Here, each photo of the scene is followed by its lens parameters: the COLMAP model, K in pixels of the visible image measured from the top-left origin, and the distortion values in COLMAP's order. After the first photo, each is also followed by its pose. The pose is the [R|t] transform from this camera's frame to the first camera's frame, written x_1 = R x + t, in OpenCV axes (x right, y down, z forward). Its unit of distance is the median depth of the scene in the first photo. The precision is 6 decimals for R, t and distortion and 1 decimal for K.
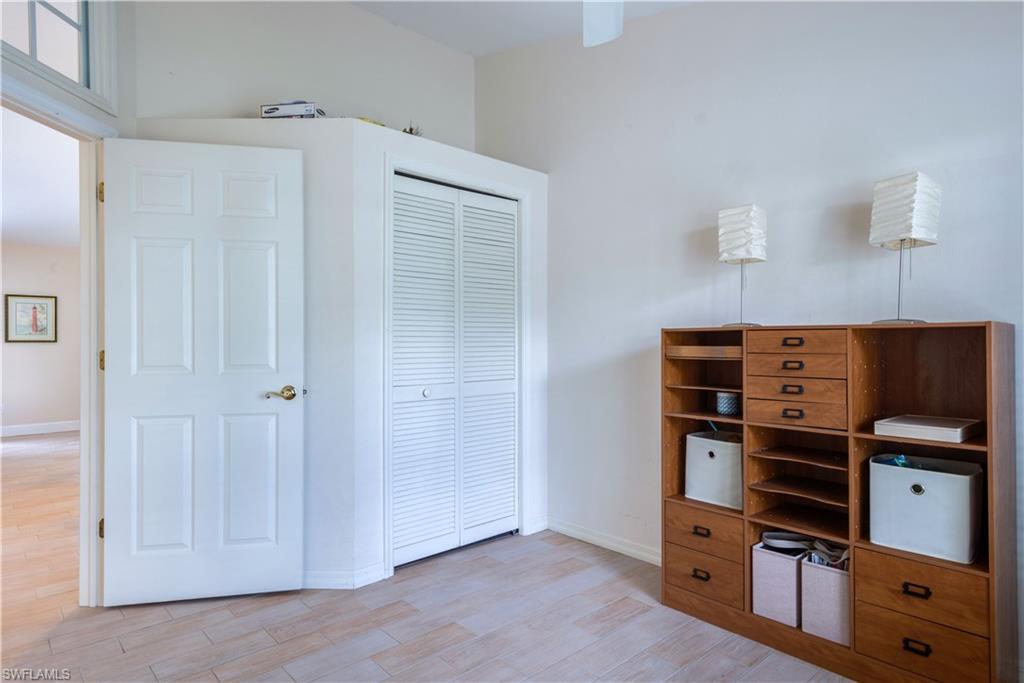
lens RADIAL K [[575.4, 0, 510.4], [0, 575.4, 343.8], [0, 0, 1]] dist [0.042423, -0.021550]
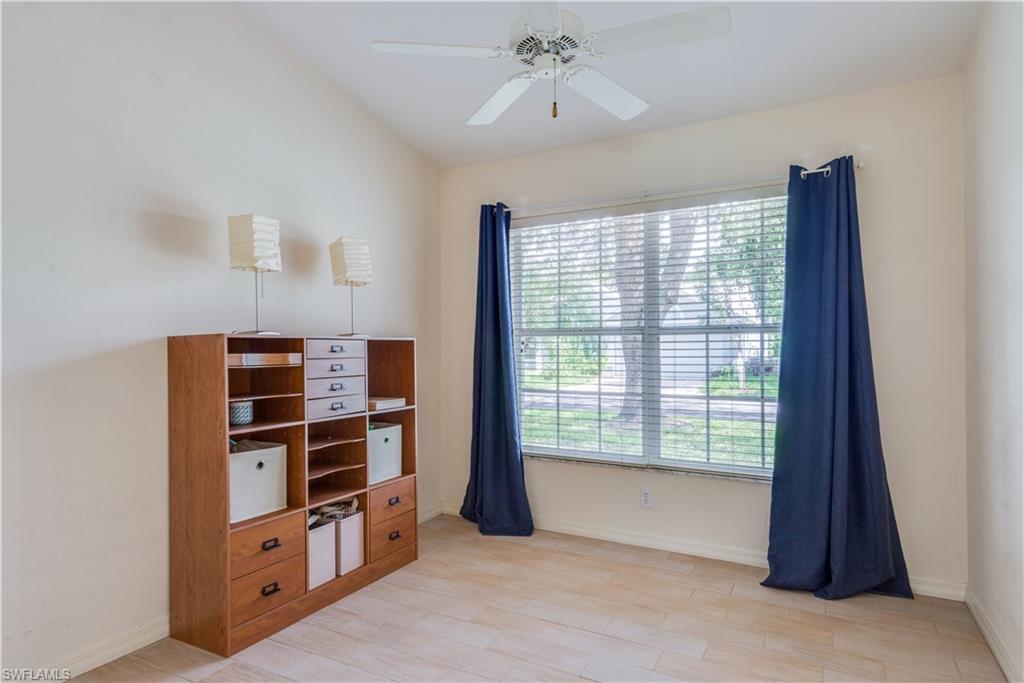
lens RADIAL K [[575.4, 0, 510.4], [0, 575.4, 343.8], [0, 0, 1]] dist [0.042423, -0.021550]
pose [[-0.325842, 0.007533, 0.945394, -0.798306], [0.002578, 0.999972, -0.007079, -0.004836], [-0.945421, 0.000131, -0.325852, 1.032013]]
